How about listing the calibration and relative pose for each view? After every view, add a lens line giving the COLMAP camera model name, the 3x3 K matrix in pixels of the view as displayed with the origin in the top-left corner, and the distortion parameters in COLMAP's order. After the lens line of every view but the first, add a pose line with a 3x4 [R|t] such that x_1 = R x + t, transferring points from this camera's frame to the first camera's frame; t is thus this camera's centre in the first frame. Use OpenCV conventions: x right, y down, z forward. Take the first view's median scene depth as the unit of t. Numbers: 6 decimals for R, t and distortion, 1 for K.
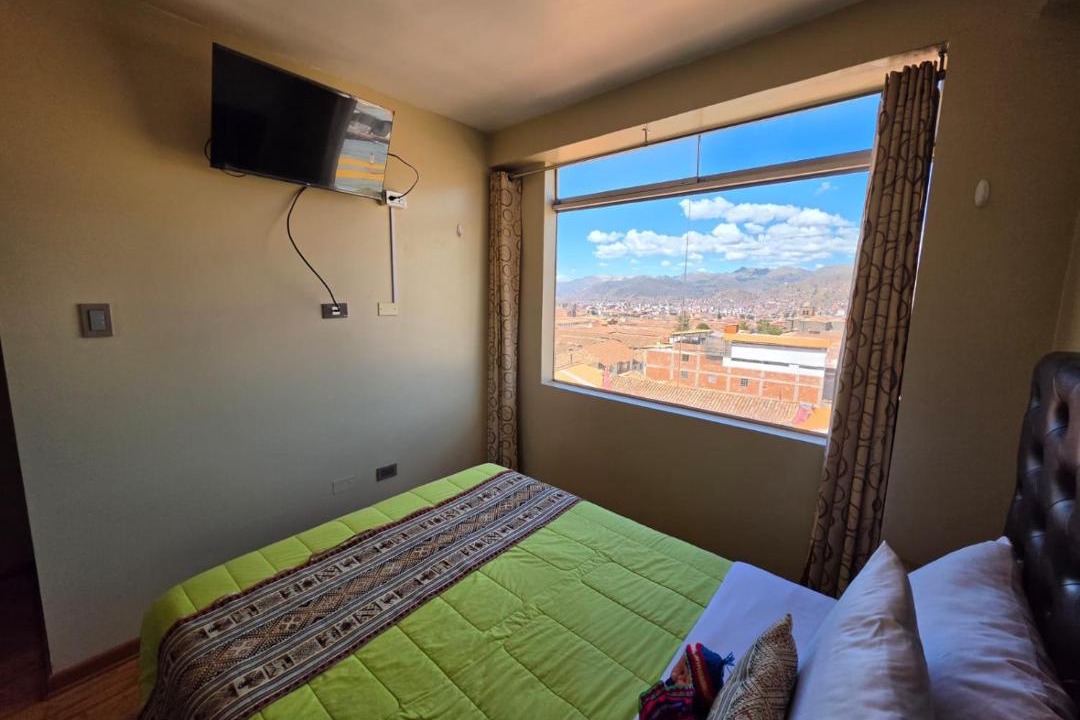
lens RADIAL K [[429.1, 0, 542.0], [0, 429.1, 353.0], [0, 0, 1]] dist [-0.000698, 0.000030]
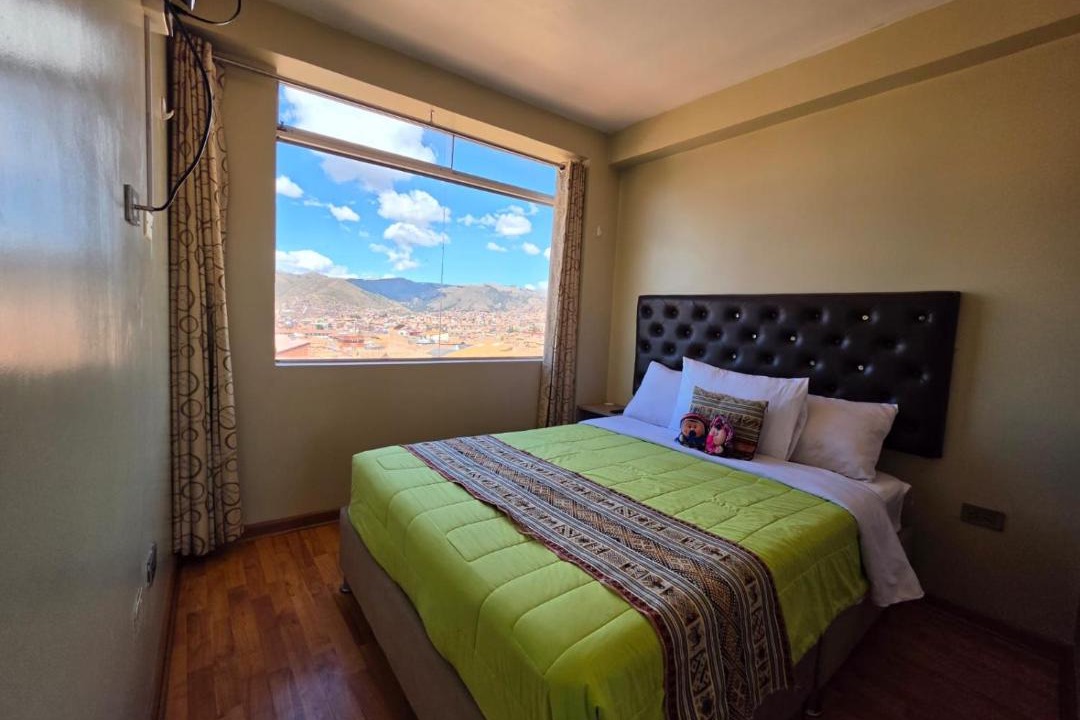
lens RADIAL K [[431.9, 0, 528.1], [0, 431.9, 356.5], [0, 0, 1]] dist [-0.000669, 0.000035]
pose [[0.222355, -0.091256, 0.970686, -1.225184], [0.095237, 0.992882, 0.071527, 0.084637], [-0.970303, 0.076541, 0.229464, 0.779386]]
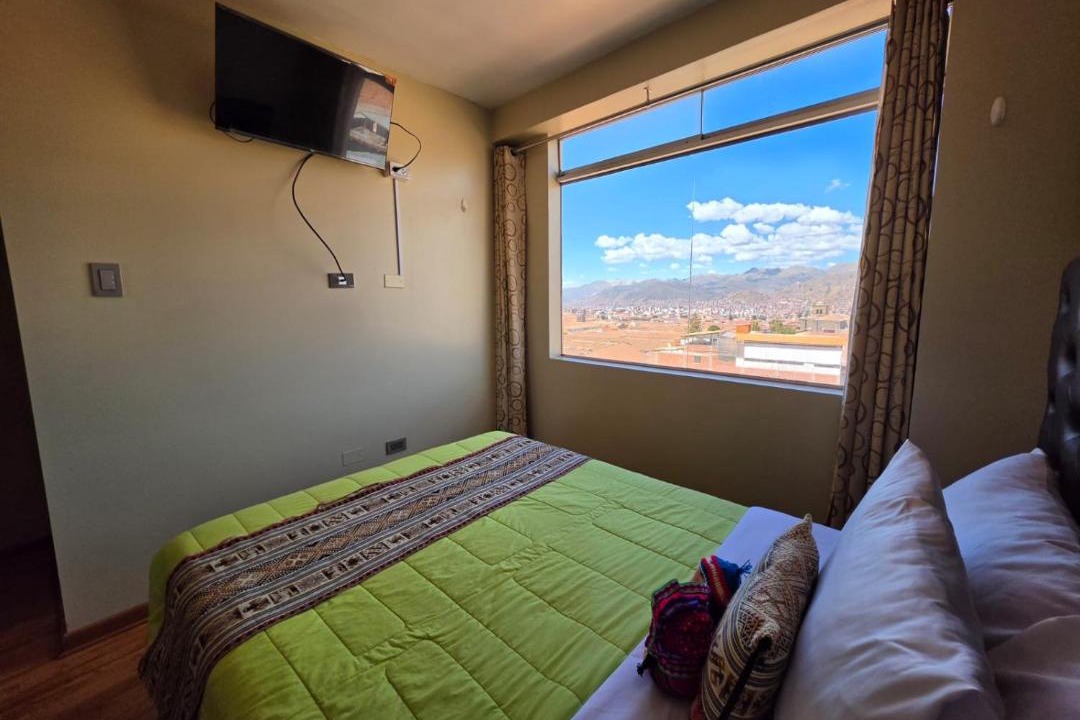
lens RADIAL K [[429.1, 0, 542.0], [0, 429.1, 353.0], [0, 0, 1]] dist [-0.000698, 0.000030]
pose [[0.999384, -0.024944, -0.024696, 0.010340], [0.024575, 0.999584, -0.015127, 0.143575], [0.025063, 0.014511, 0.999581, 0.016293]]
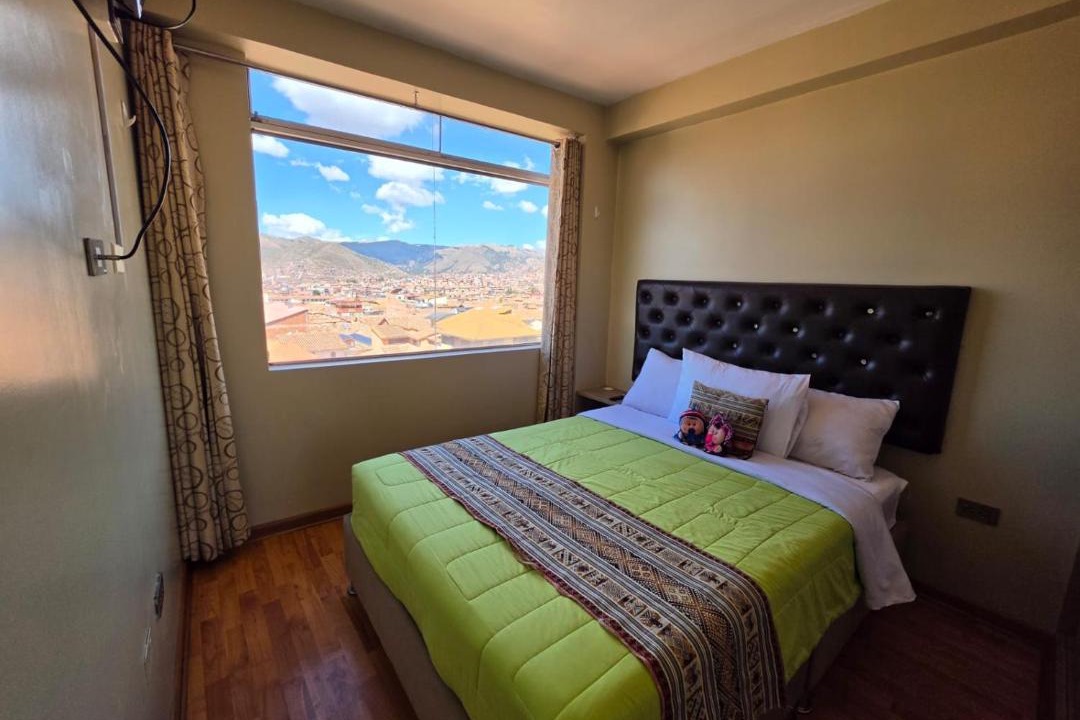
lens RADIAL K [[431.9, 0, 528.1], [0, 431.9, 356.5], [0, 0, 1]] dist [-0.000669, 0.000035]
pose [[0.218806, -0.184366, 0.958193, -1.182251], [0.118451, 0.979744, 0.161465, -0.037180], [-0.968552, 0.078169, 0.236212, 0.766420]]
